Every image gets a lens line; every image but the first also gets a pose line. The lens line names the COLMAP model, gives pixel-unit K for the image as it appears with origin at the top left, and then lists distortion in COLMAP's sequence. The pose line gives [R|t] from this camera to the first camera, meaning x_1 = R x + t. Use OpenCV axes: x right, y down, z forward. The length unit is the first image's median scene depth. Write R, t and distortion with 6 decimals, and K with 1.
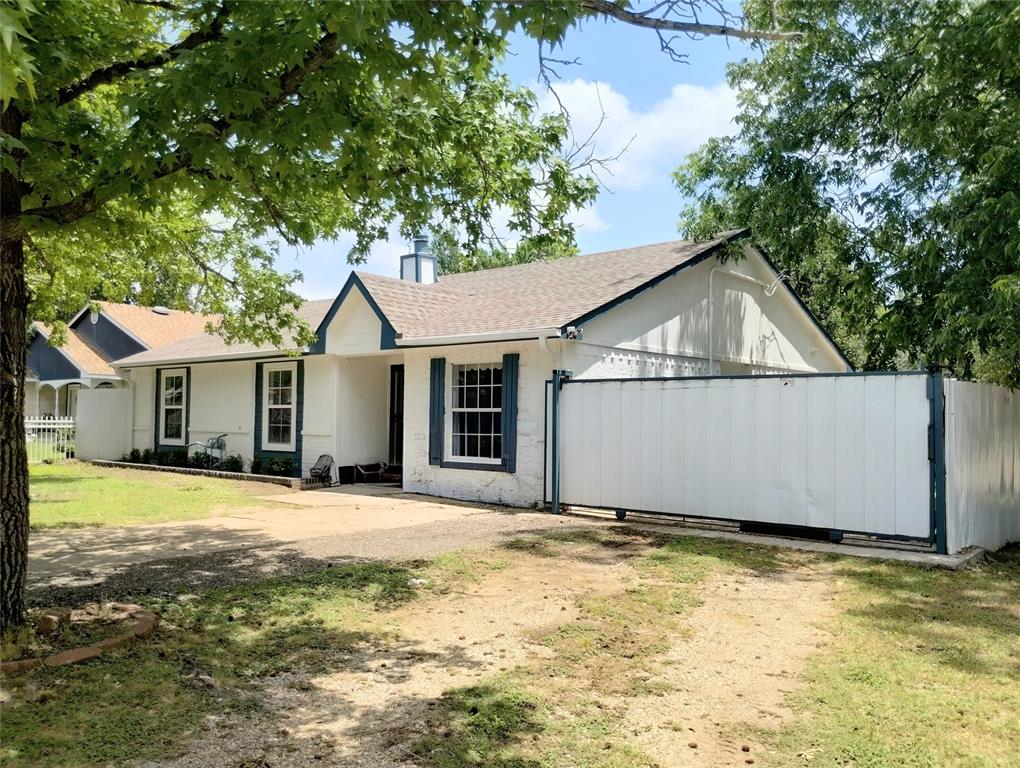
lens RADIAL K [[828.4, 0, 509.1], [0, 828.4, 382.5], [0, 0, 1]] dist [0.014490, 0.005337]
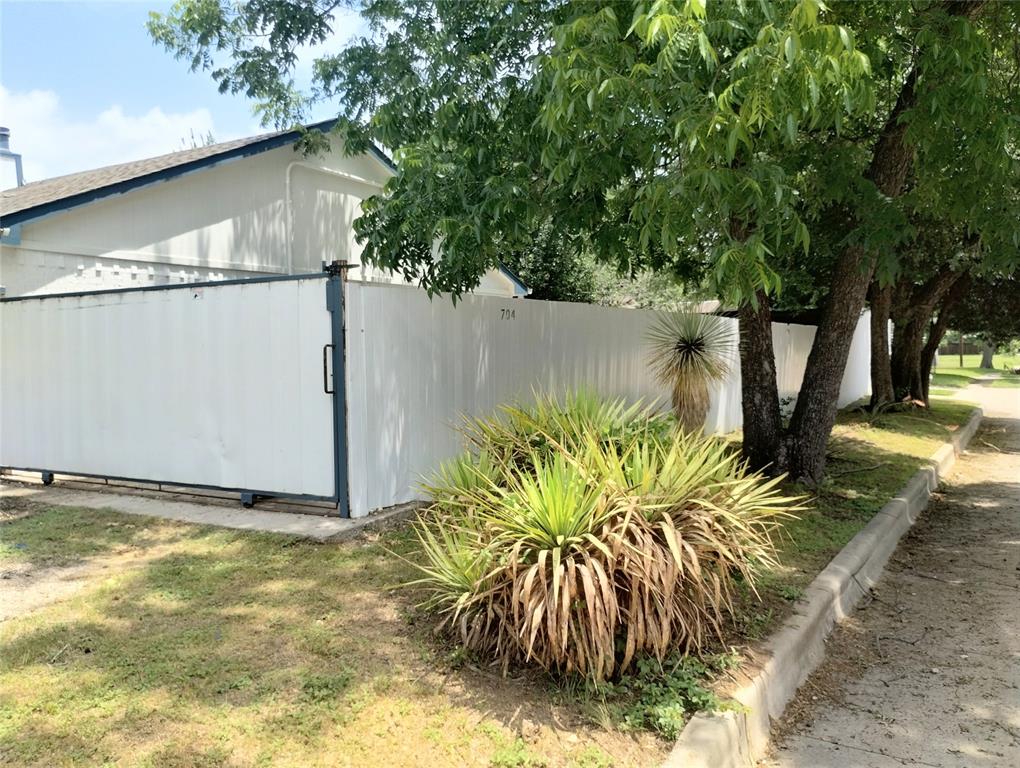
lens RADIAL K [[828.4, 0, 509.6], [0, 828.4, 384.5], [0, 0, 1]] dist [0.014490, 0.005337]
pose [[0.981099, -0.036881, 0.189959, 0.317791], [0.020457, 0.995936, 0.087707, 0.014419], [-0.192422, -0.082163, 0.977867, 0.151283]]
